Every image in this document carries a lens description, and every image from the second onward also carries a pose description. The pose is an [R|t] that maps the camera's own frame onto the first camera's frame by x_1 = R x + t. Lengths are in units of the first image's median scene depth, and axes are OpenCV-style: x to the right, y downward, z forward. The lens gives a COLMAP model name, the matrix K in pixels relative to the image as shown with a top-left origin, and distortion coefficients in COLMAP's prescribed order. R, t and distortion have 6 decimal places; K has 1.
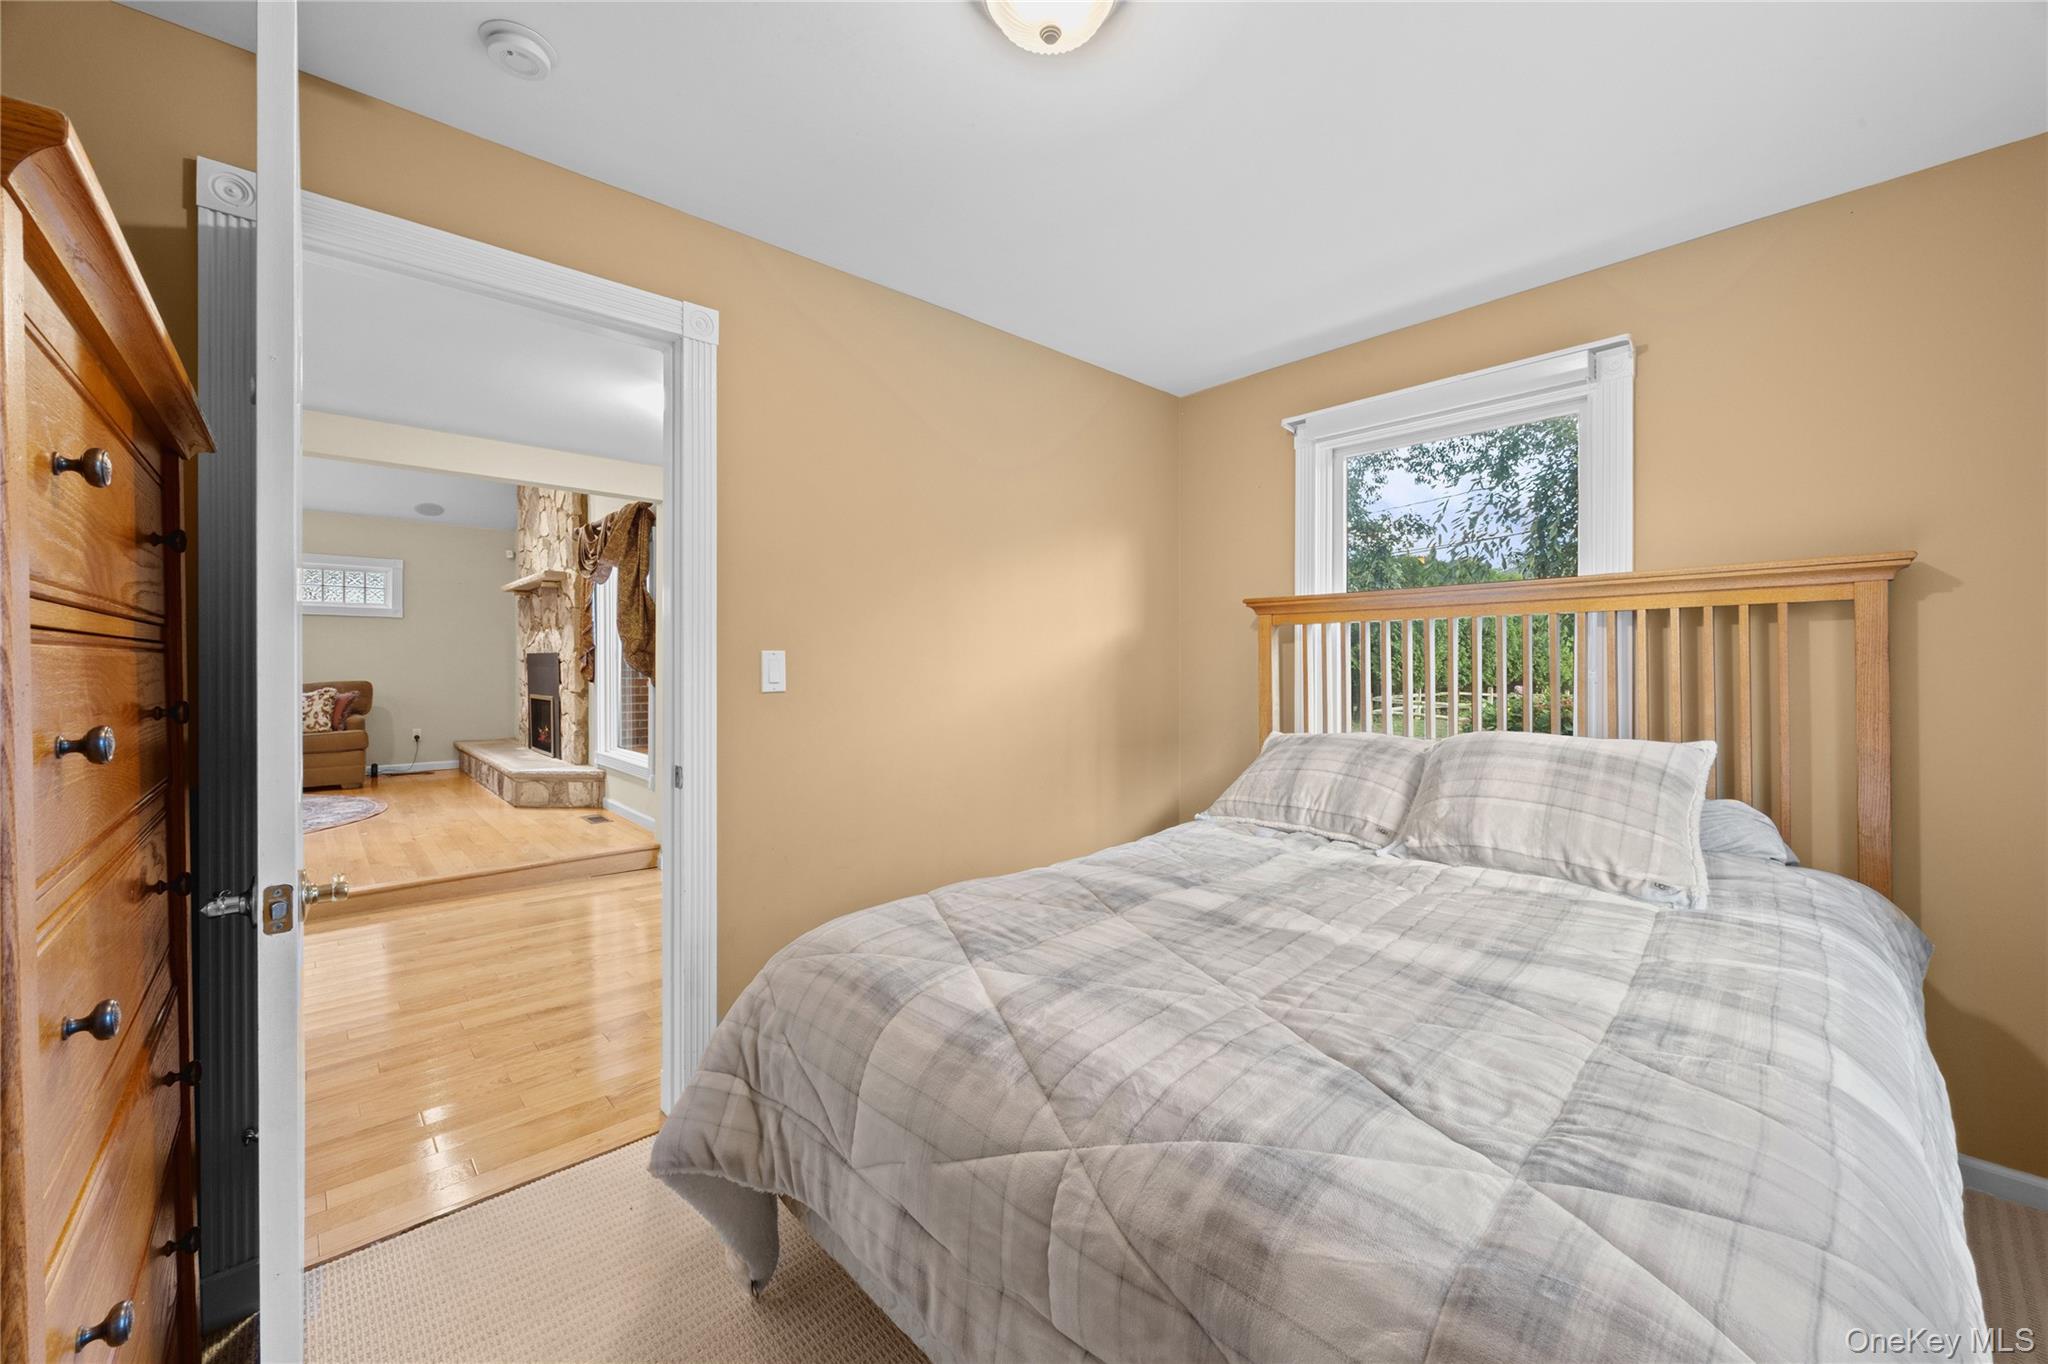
lens RADIAL K [[781.1, 0, 1032.1], [0, 781.1, 667.6], [0, 0, 1]] dist [0.001461, 0.000109]
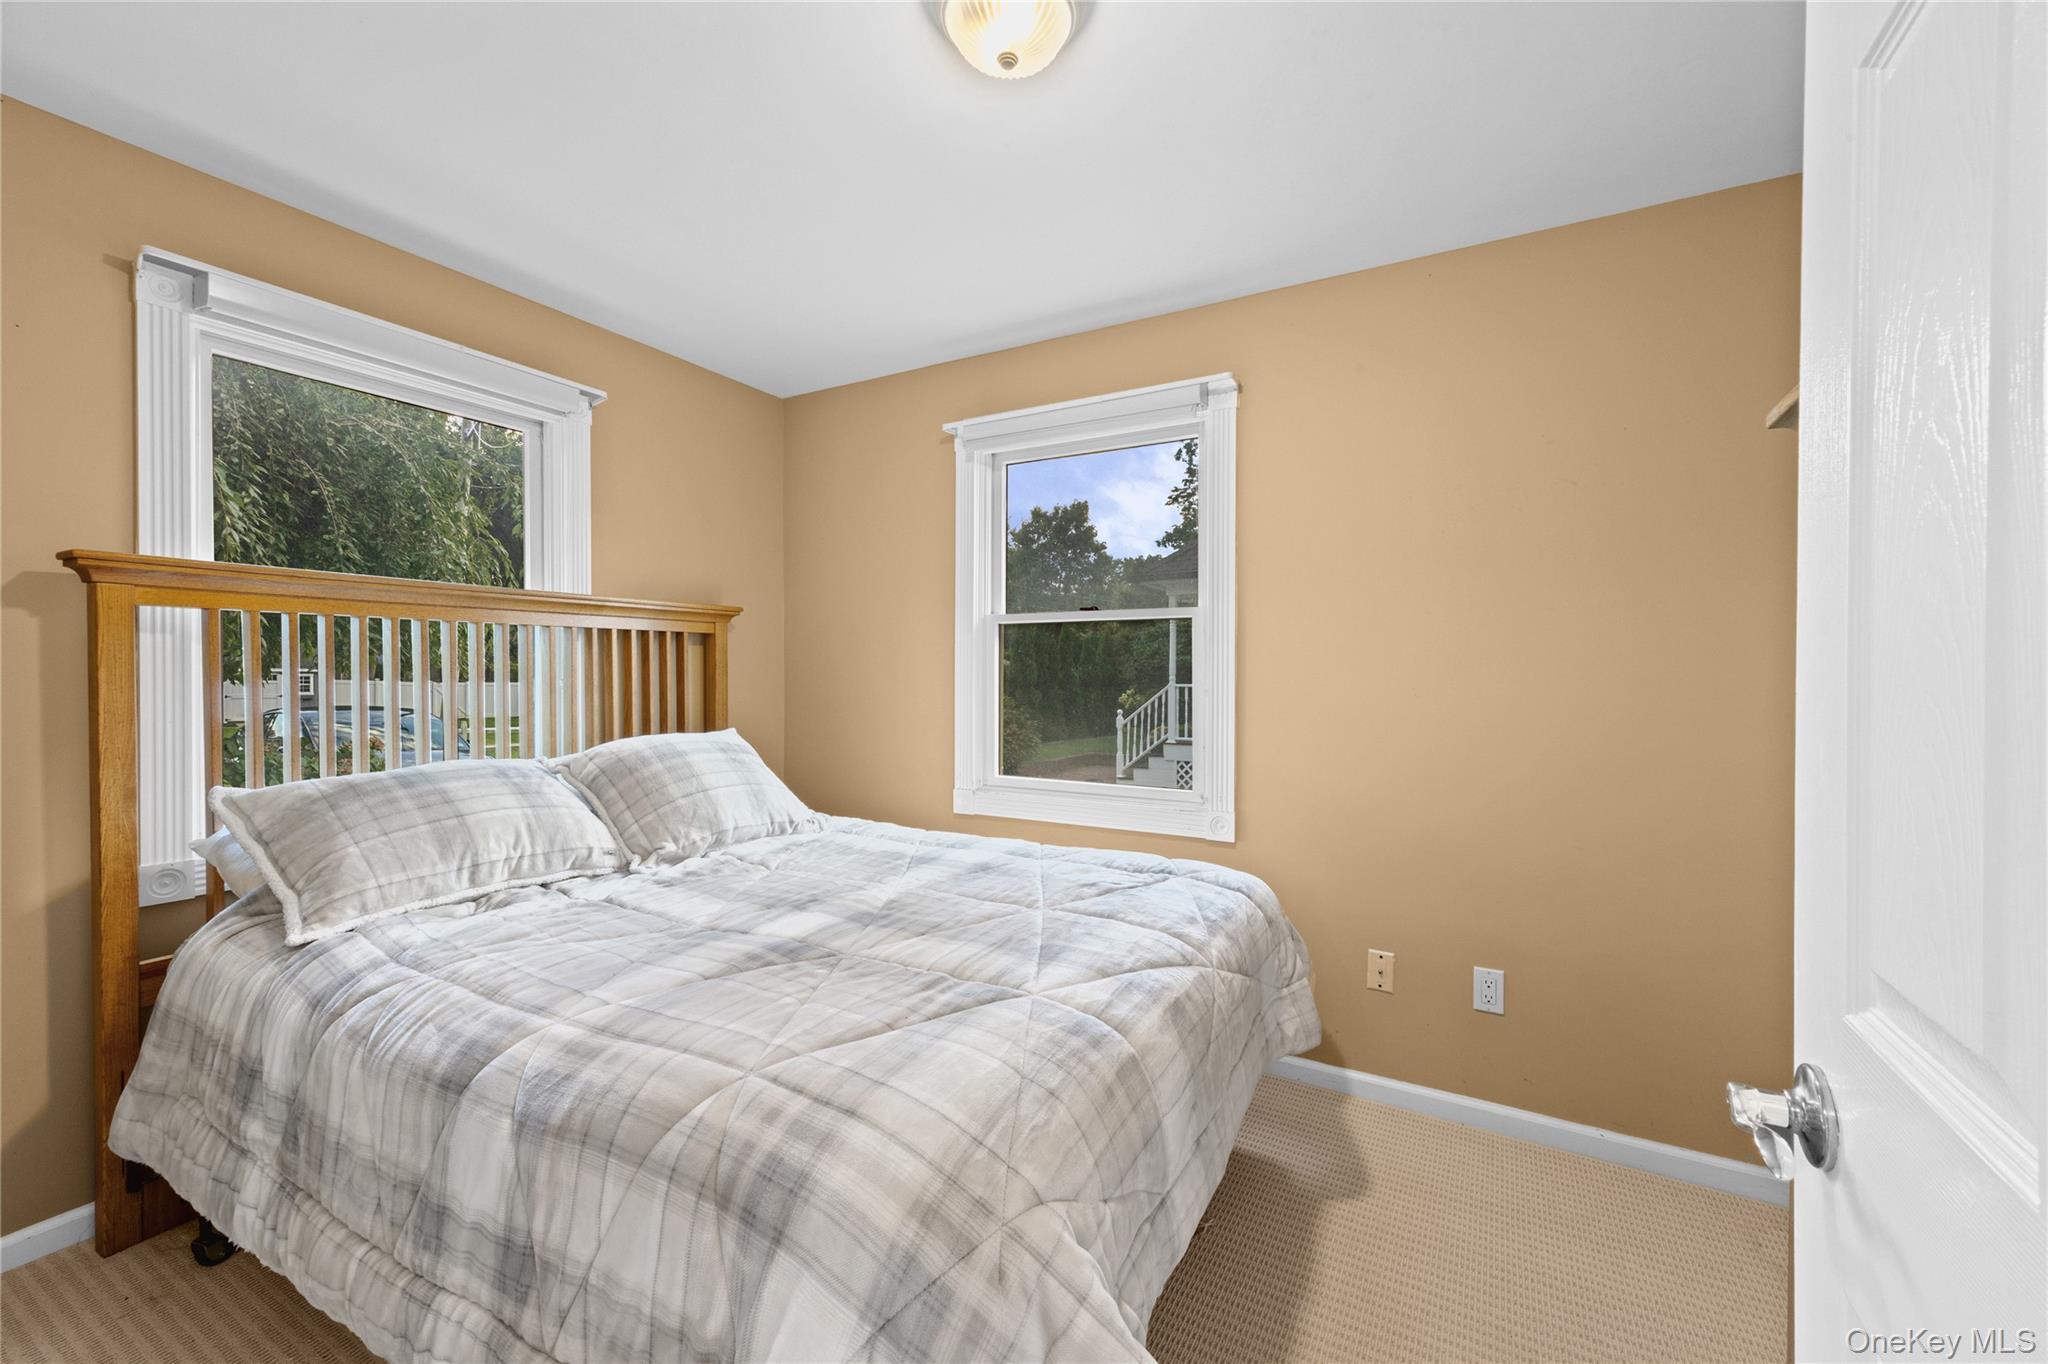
lens RADIAL K [[823.0, 0, 1018.8], [0, 823.0, 679.6], [0, 0, 1]] dist [0.002178, 0.000314]
pose [[-0.299090, -0.008718, 0.954185, -0.682947], [-0.001399, 0.999961, 0.008698, -0.008849], [-0.954224, 0.001267, -0.299090, 0.871341]]
